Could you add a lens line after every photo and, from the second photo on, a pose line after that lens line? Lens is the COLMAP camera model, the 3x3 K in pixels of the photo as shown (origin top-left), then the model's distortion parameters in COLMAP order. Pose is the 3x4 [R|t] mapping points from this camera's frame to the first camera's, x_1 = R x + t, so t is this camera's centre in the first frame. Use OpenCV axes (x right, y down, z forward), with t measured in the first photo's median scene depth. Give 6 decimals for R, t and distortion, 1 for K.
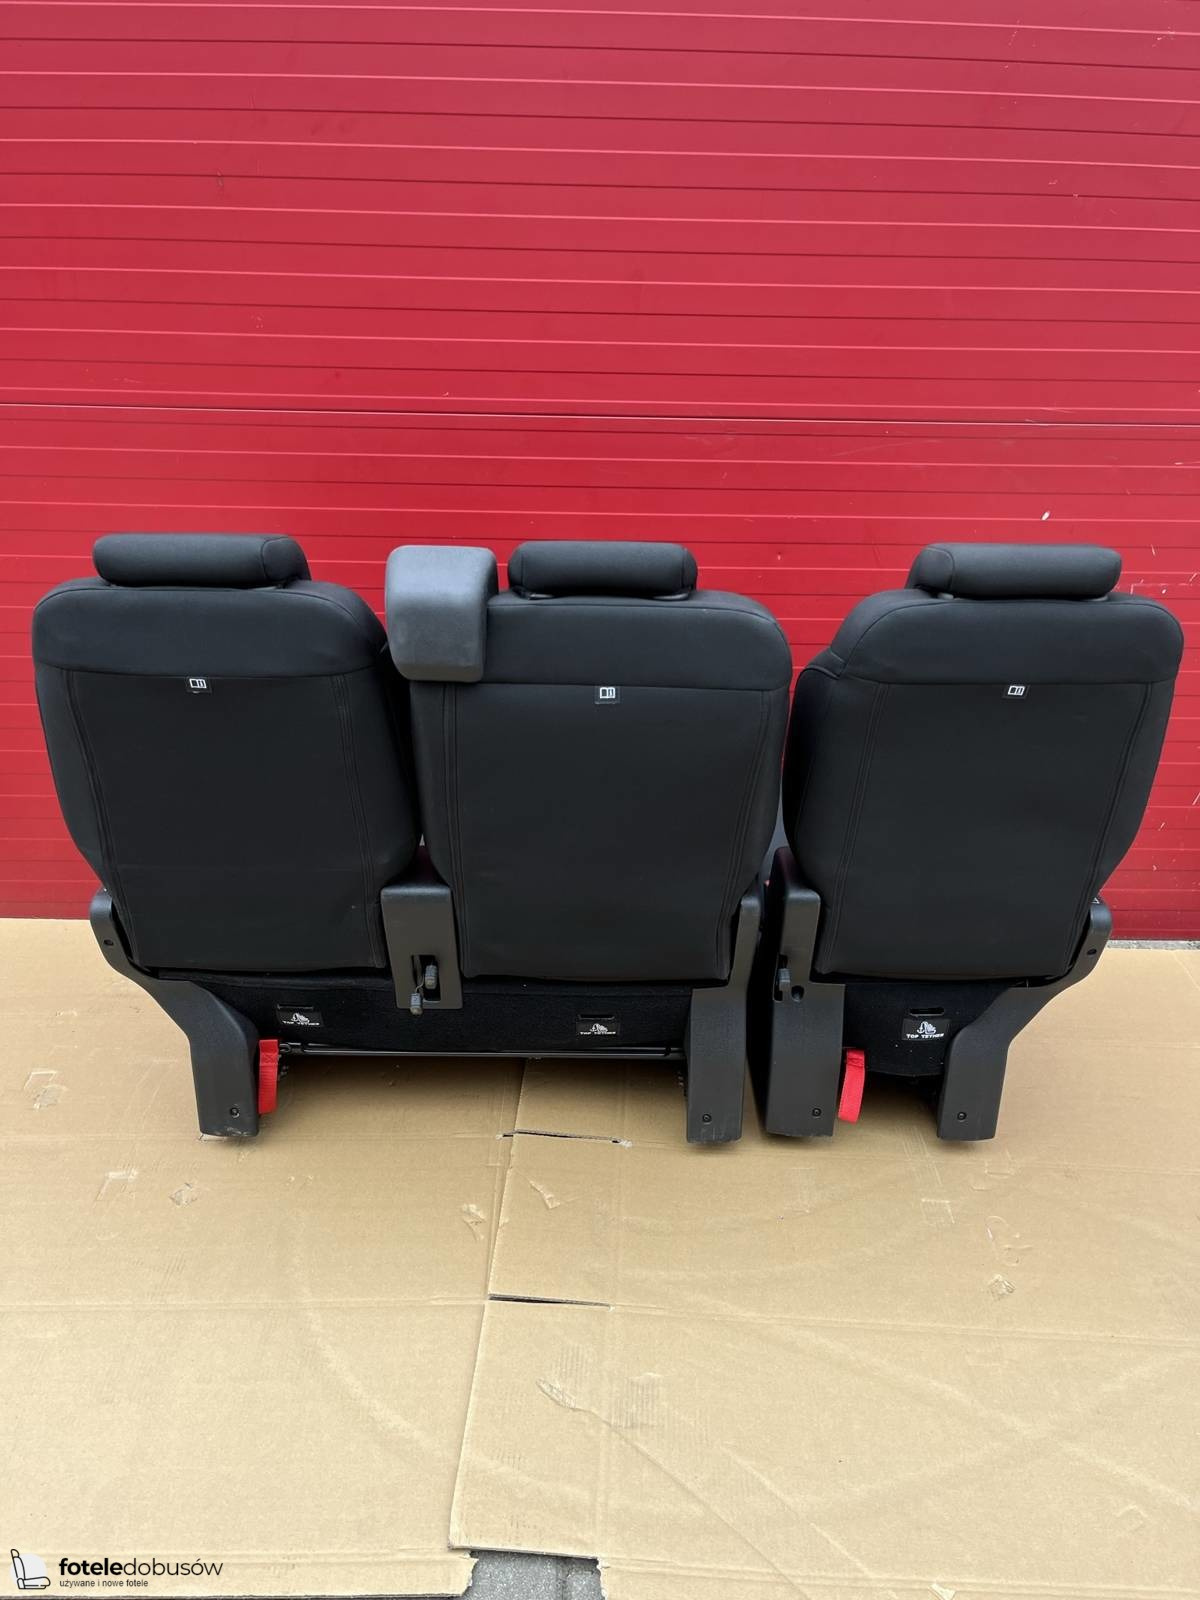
lens RADIAL K [[1201.3, 0, 581.0], [0, 1201.3, 826.3], [0, 0, 1]] dist [0.011404, 0.000301]
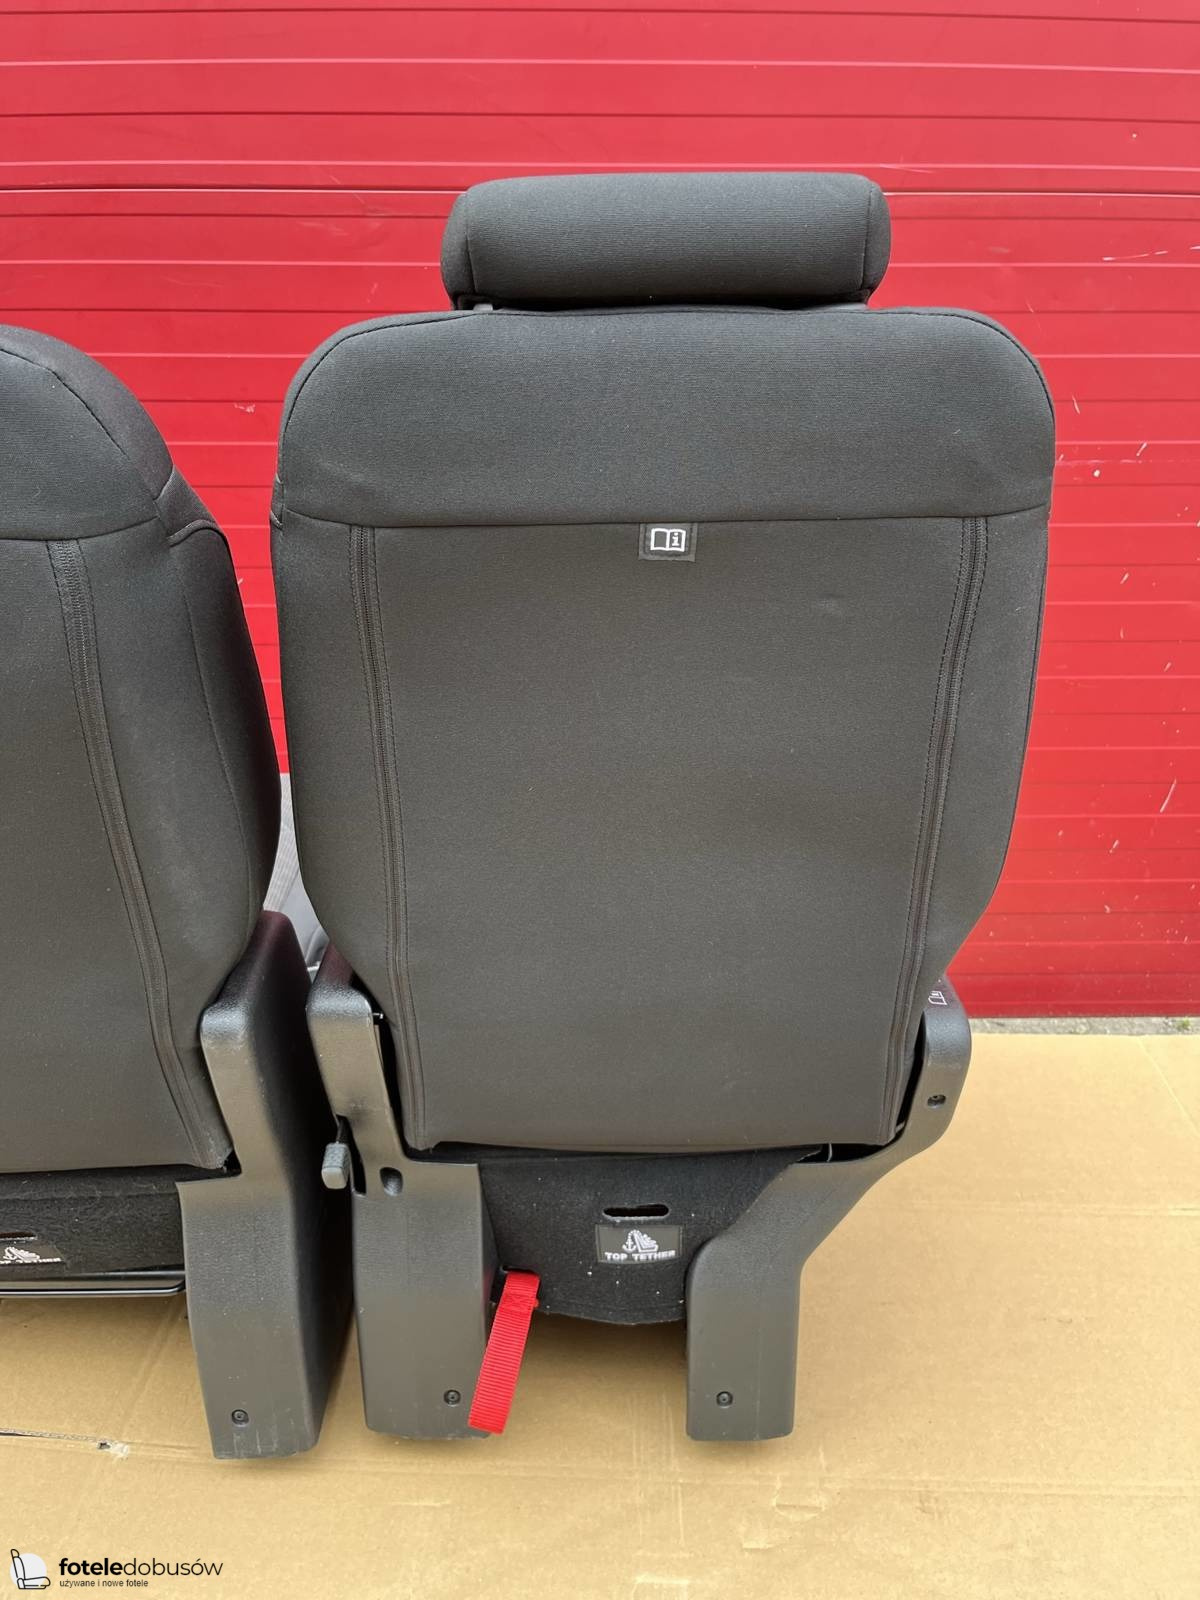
lens RADIAL K [[1214.2, 0, 592.2], [0, 1214.2, 803.1], [0, 0, 1]] dist [0.061868, -0.103110]
pose [[0.999851, -0.015721, 0.007127, 0.276248], [0.015995, 0.999065, -0.040163, -0.002246], [-0.006489, 0.040272, 0.999168, 0.479381]]
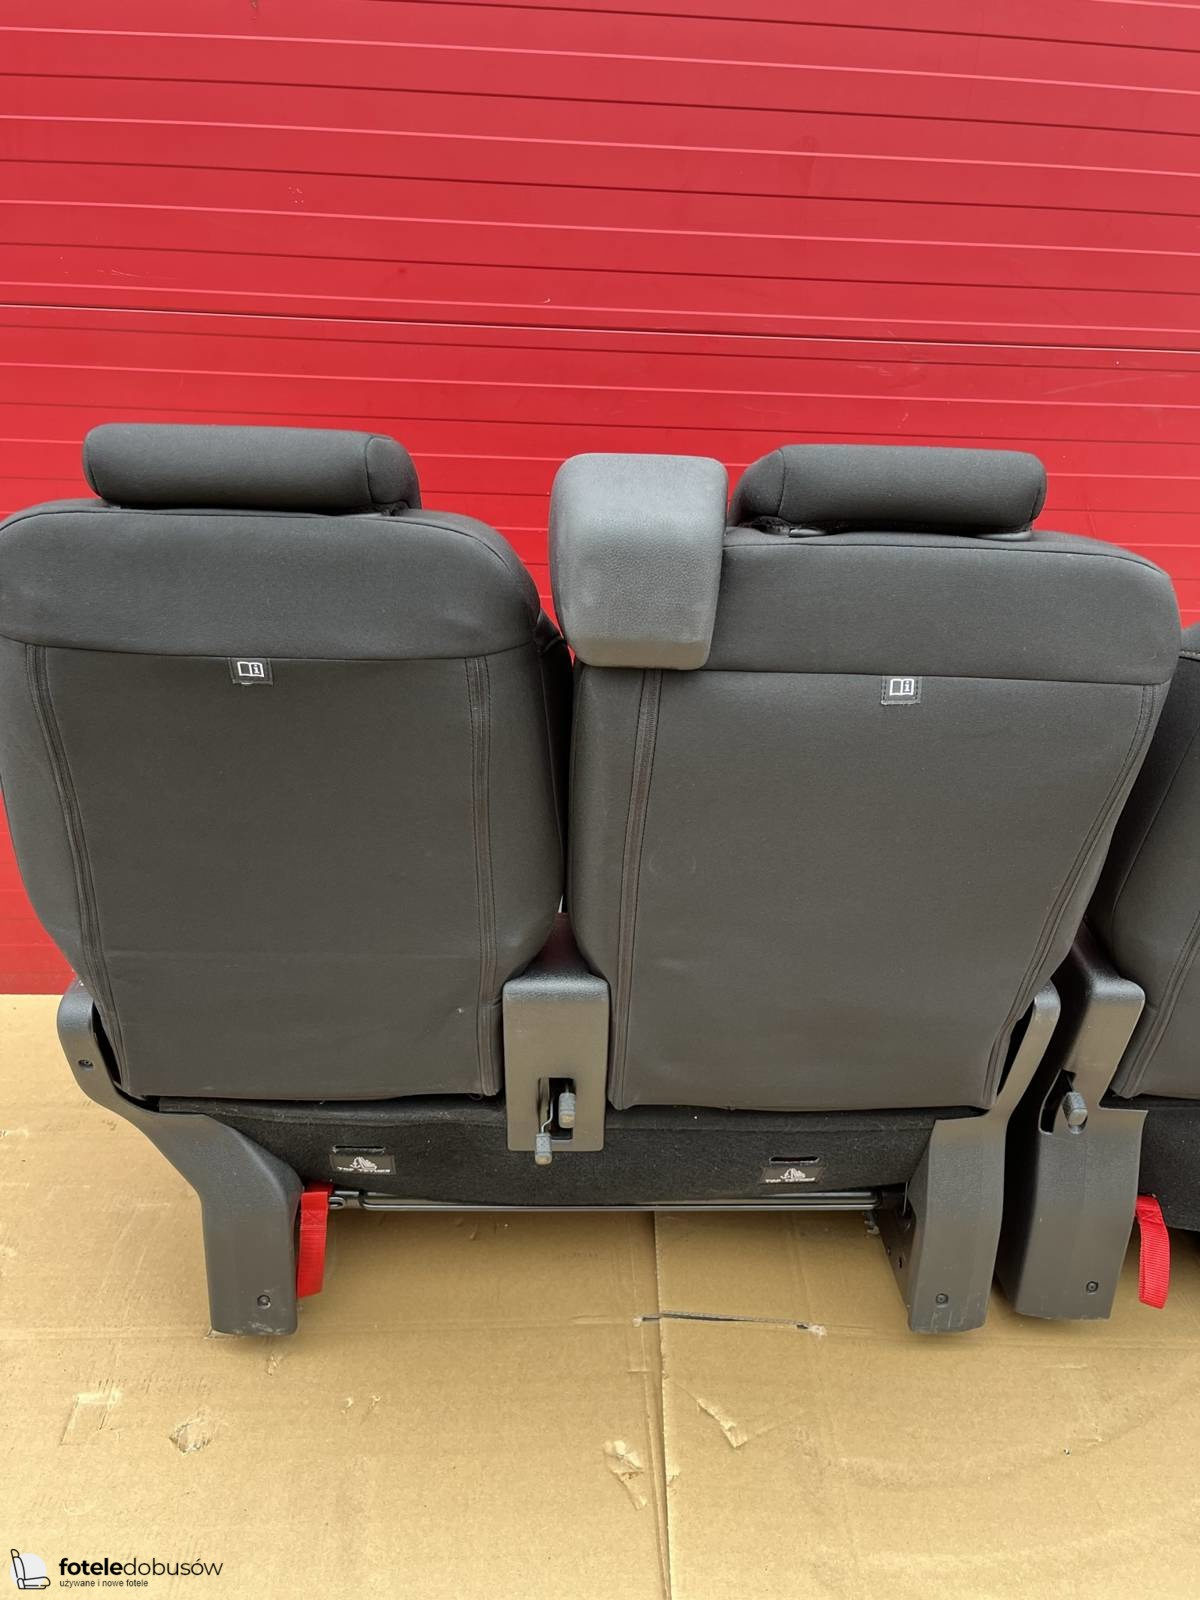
lens RADIAL K [[1214.2, 0, 592.2], [0, 1214.2, 803.1], [0, 0, 1]] dist [0.061868, -0.103110]
pose [[0.999188, 0.000551, 0.040279, -0.137068], [0.001012, 0.999247, -0.038781, -0.020642], [-0.040270, 0.038790, 0.998436, 0.300504]]
